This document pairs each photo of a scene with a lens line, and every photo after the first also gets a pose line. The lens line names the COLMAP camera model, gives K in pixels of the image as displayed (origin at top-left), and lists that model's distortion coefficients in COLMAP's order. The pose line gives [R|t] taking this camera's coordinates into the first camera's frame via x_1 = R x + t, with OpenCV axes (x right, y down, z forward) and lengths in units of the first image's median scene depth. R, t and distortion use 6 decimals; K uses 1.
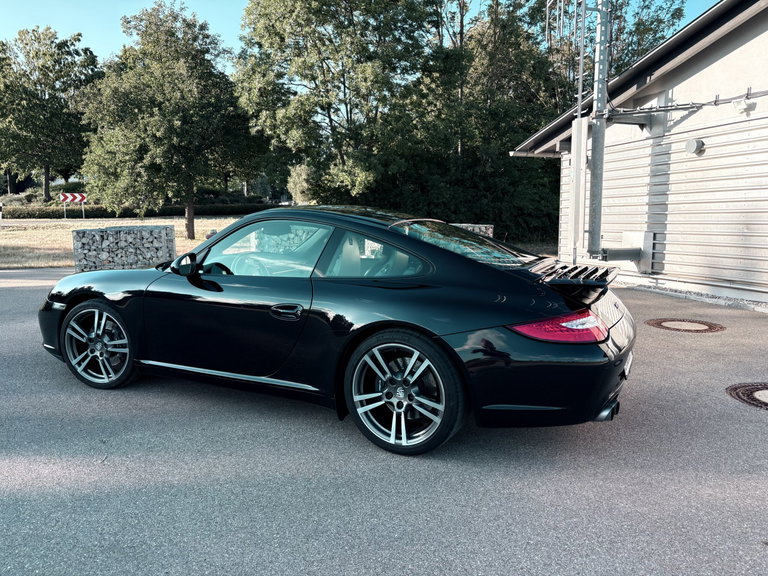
lens RADIAL K [[594.6, 0, 384.0], [0, 594.6, 288.0], [0, 0, 1]] dist [0.008883, -0.012879]
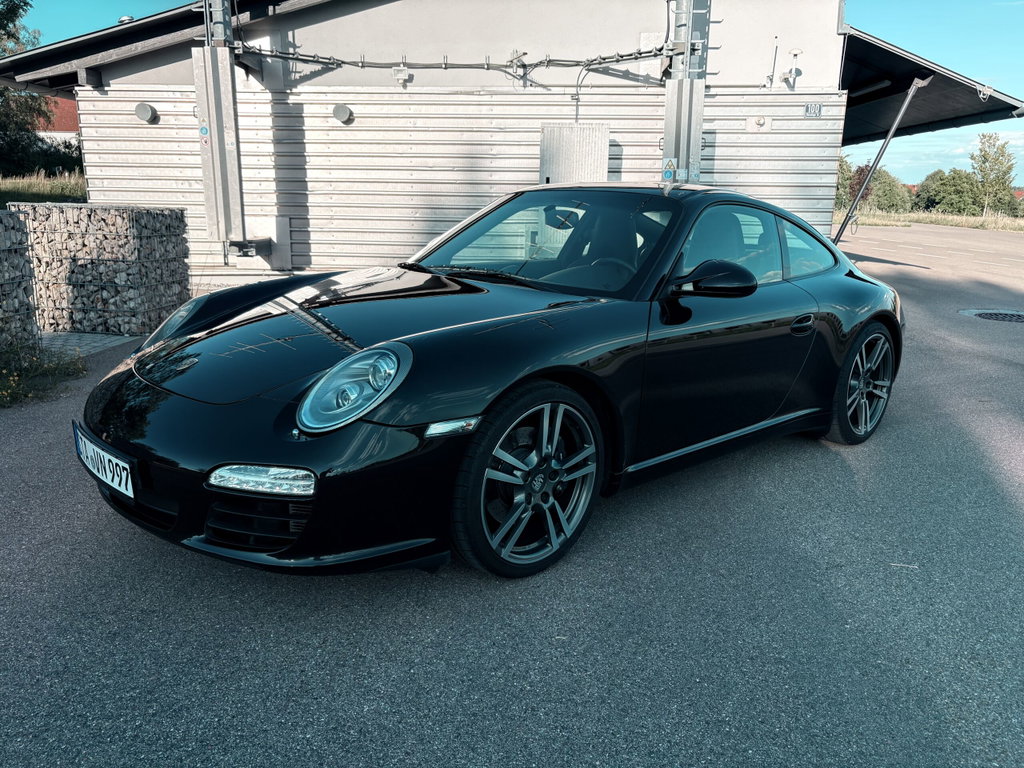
lens RADIAL K [[792.8, 0, 512.0], [0, 792.8, 384.0], [0, 0, 1]] dist [0.008883, -0.012879]
pose [[0.363009, -0.190730, 0.912056, -0.451952], [0.079303, 0.981599, 0.173710, -0.037084], [-0.928405, 0.009271, 0.371454, 0.348523]]
